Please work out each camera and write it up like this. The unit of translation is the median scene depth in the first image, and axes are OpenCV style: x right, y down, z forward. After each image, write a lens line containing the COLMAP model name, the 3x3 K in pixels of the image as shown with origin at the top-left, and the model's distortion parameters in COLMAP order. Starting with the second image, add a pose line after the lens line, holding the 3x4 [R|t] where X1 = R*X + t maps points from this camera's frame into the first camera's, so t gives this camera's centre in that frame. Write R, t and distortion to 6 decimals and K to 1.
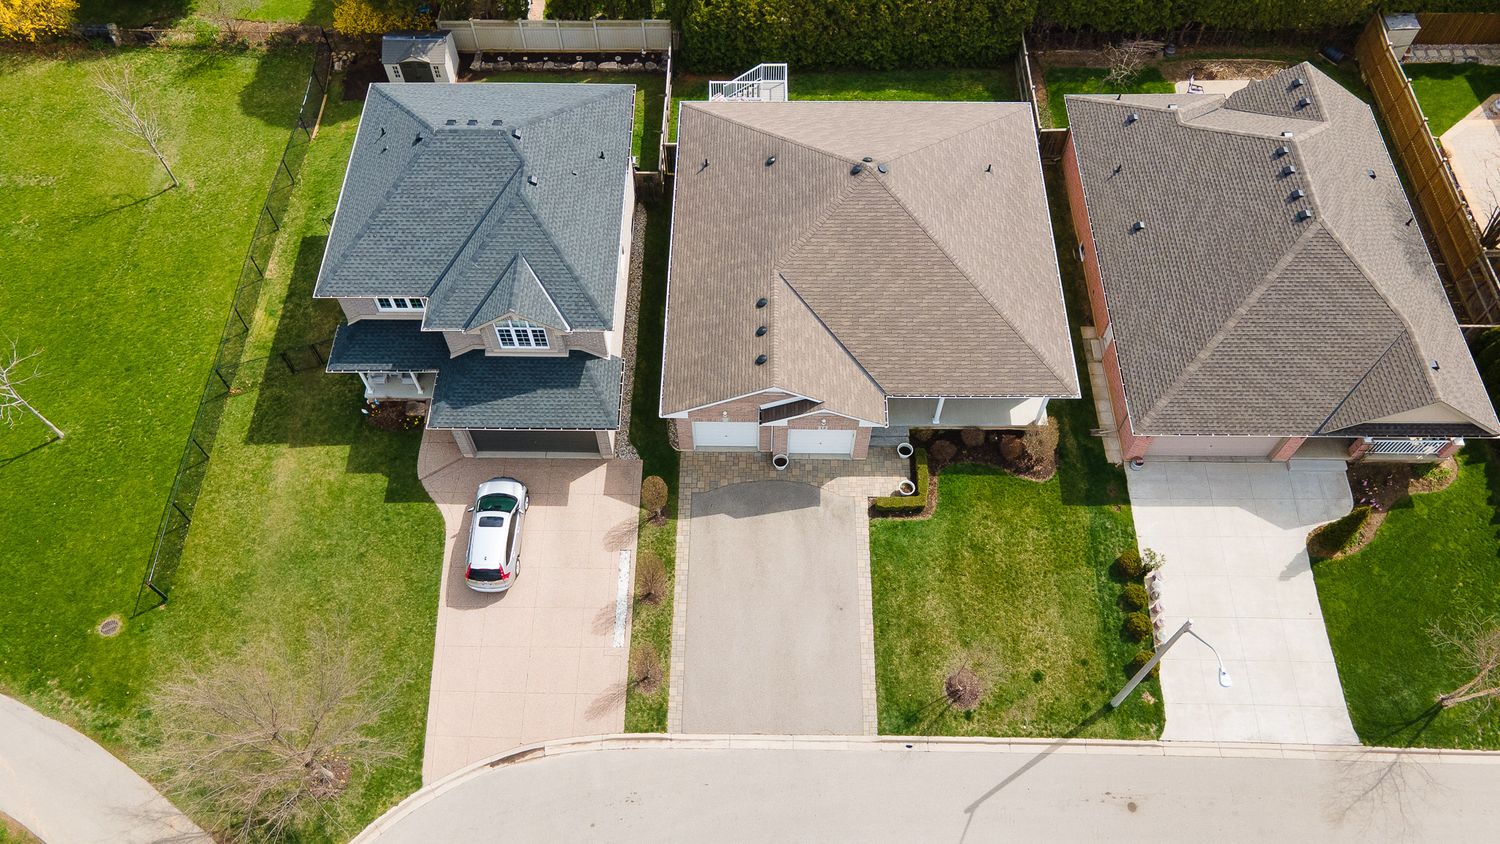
lens RADIAL K [[1094.8, 0, 748.7], [0, 1094.8, 430.0], [0, 0, 1]] dist [0.004967, 0.072128]
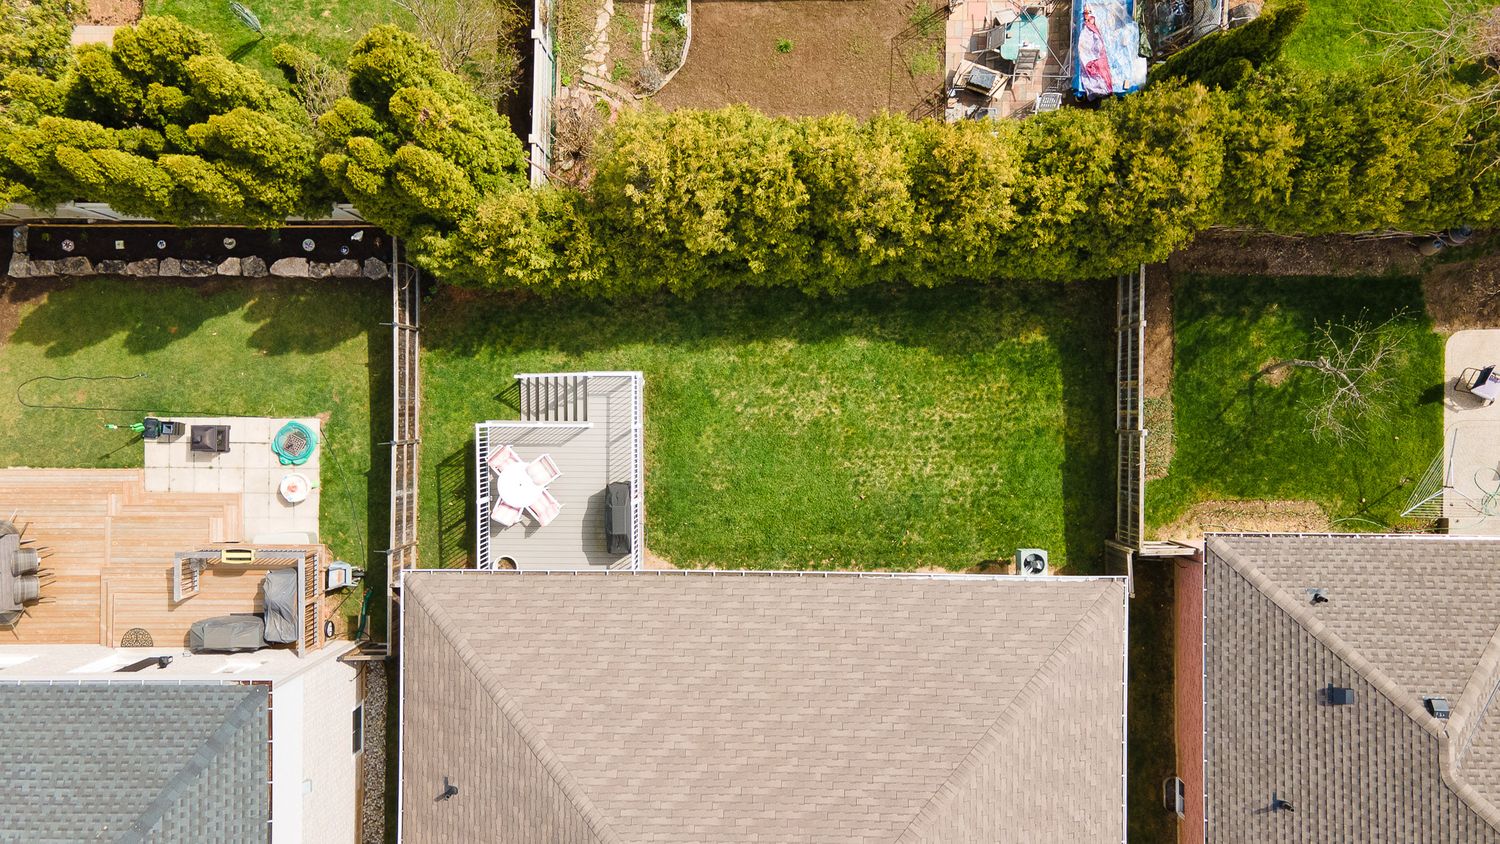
lens RADIAL K [[1094.8, 0, 748.7], [0, 1094.8, 430.0], [0, 0, 1]] dist [0.004967, 0.072128]
pose [[0.999520, -0.004333, -0.030675, 0.128877], [0.019972, 0.847050, 0.531138, -0.726234], [0.023682, -0.531496, 0.846730, 0.748307]]
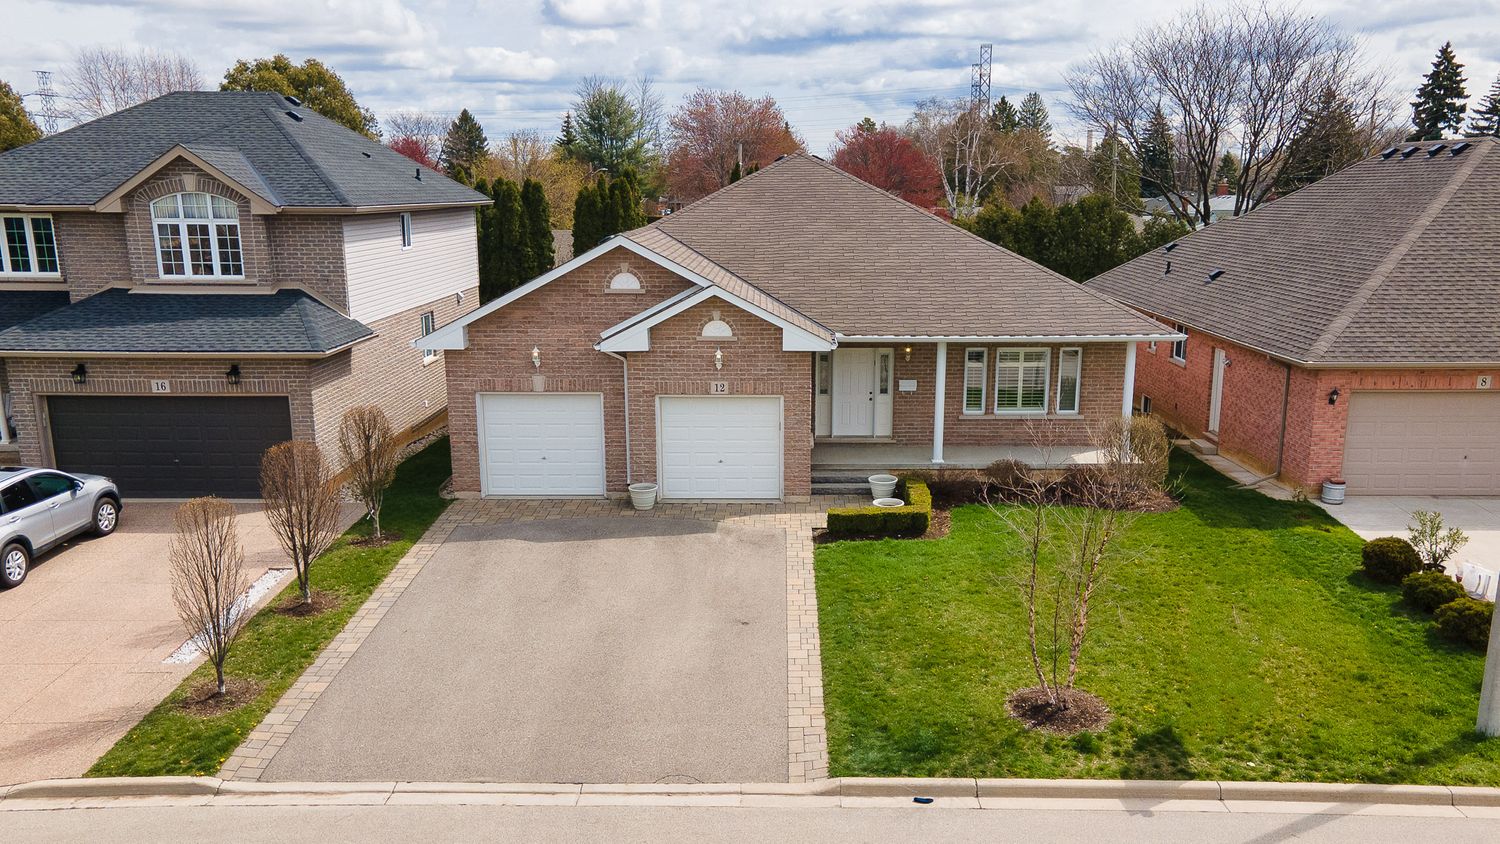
lens RADIAL K [[1202.3, 0, 767.7], [0, 1202.3, 472.2], [0, 0, 1]] dist [-0.005522, 0.096866]
pose [[0.999996, 0.001100, 0.002607, 0.090725], [0.001072, 0.705568, -0.708641, 0.444054], [-0.002619, 0.708641, 0.705564, 0.620747]]
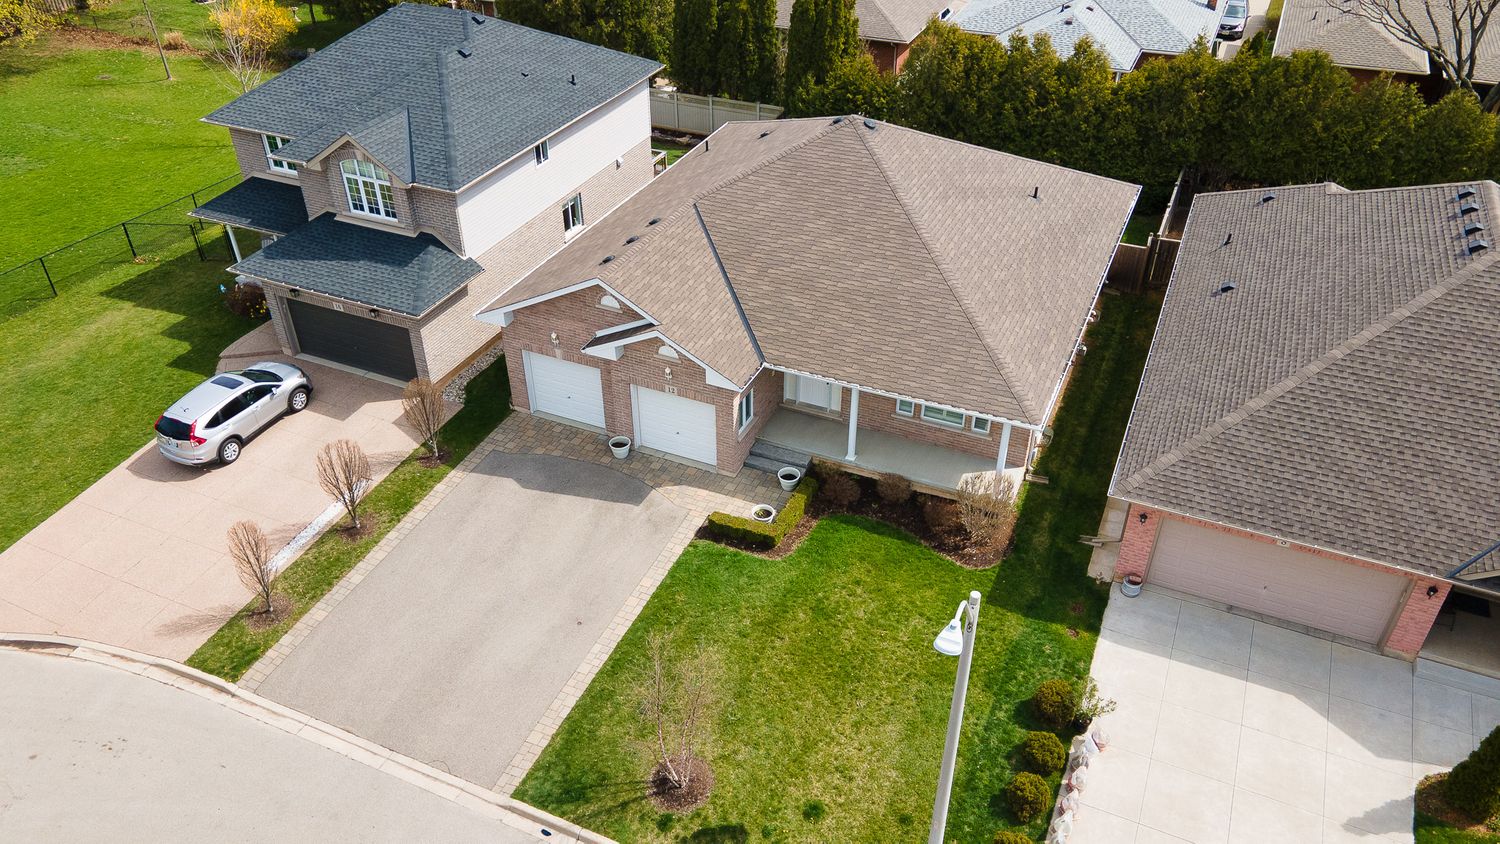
lens RADIAL K [[1094.8, 0, 748.7], [0, 1094.8, 430.0], [0, 0, 1]] dist [0.004967, 0.072128]
pose [[0.915967, 0.233118, -0.326589, 0.352715], [-0.342060, 0.879135, -0.331837, 0.239215], [0.209759, 0.415665, 0.884999, 0.399271]]
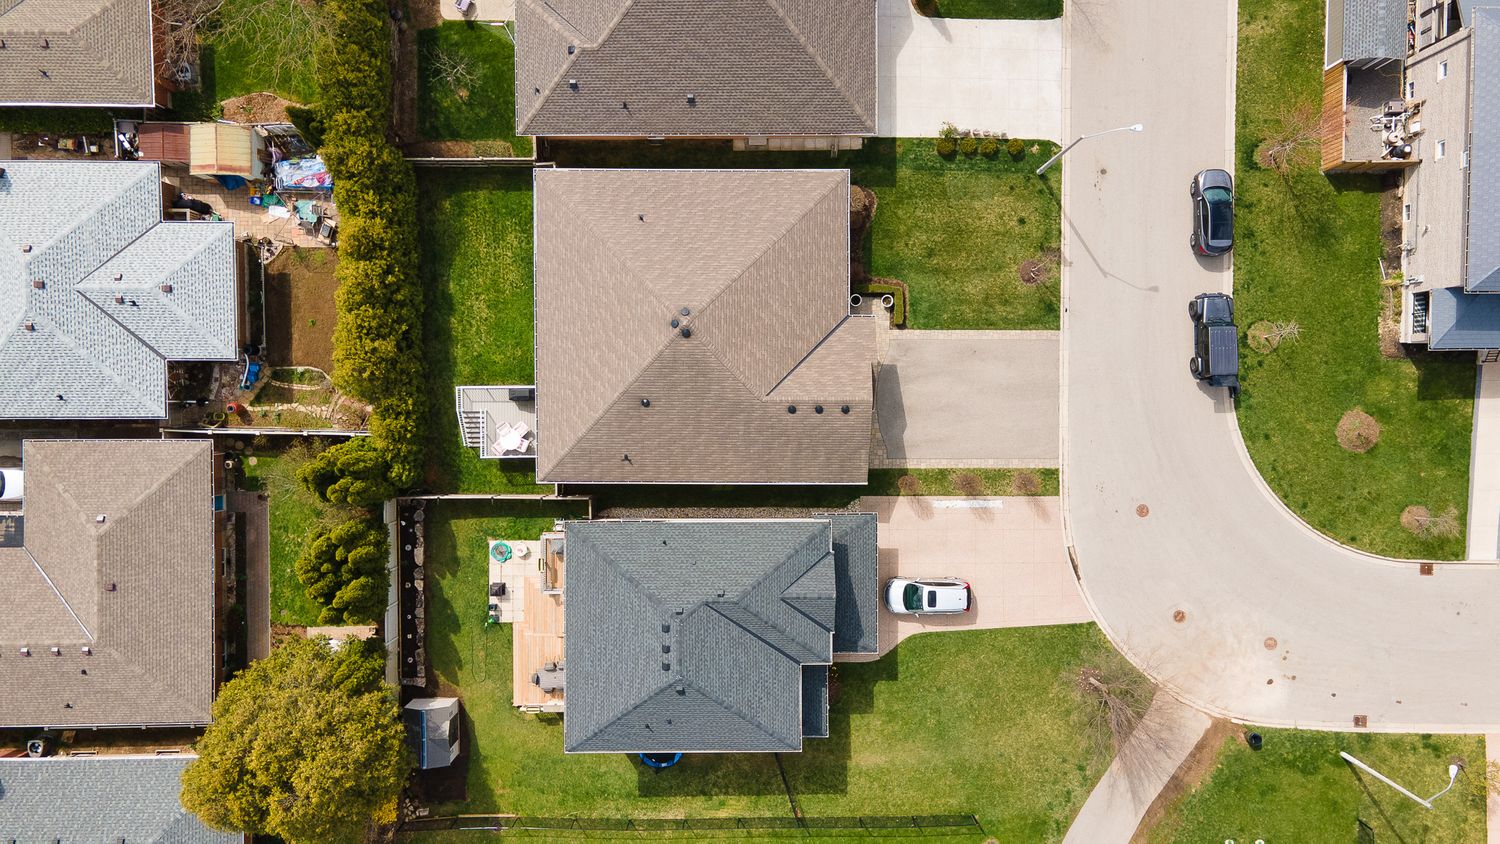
lens RADIAL K [[1117.1, 0, 748.7], [0, 1117.1, 427.1], [0, 0, 1]] dist [0.008782, 0.082558]
pose [[-0.011756, -0.999699, -0.021513, 0.020057], [0.854242, -0.021223, 0.519442, -0.844647], [-0.519742, -0.012270, 0.854235, -0.103367]]
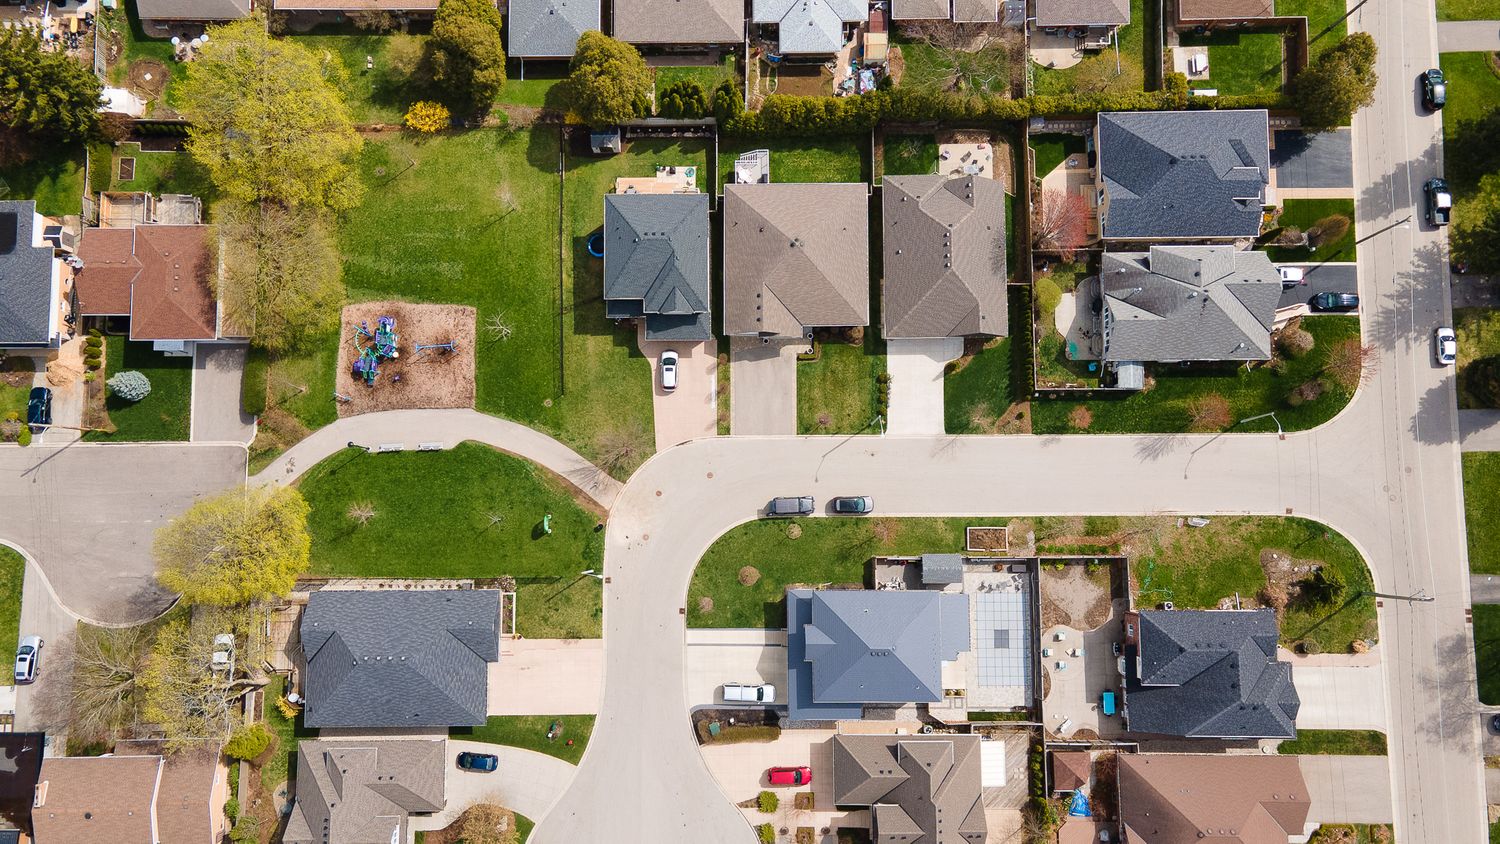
lens RADIAL K [[1110.0, 0, 750.0], [0, 1110.0, 422.0], [0, 0, 1]] dist [0.066228, -0.002144]
pose [[0.999880, -0.015457, -0.001362, -0.011995], [0.014500, 0.899510, 0.436660, -1.085922], [-0.005524, -0.436627, 0.899625, -1.756274]]
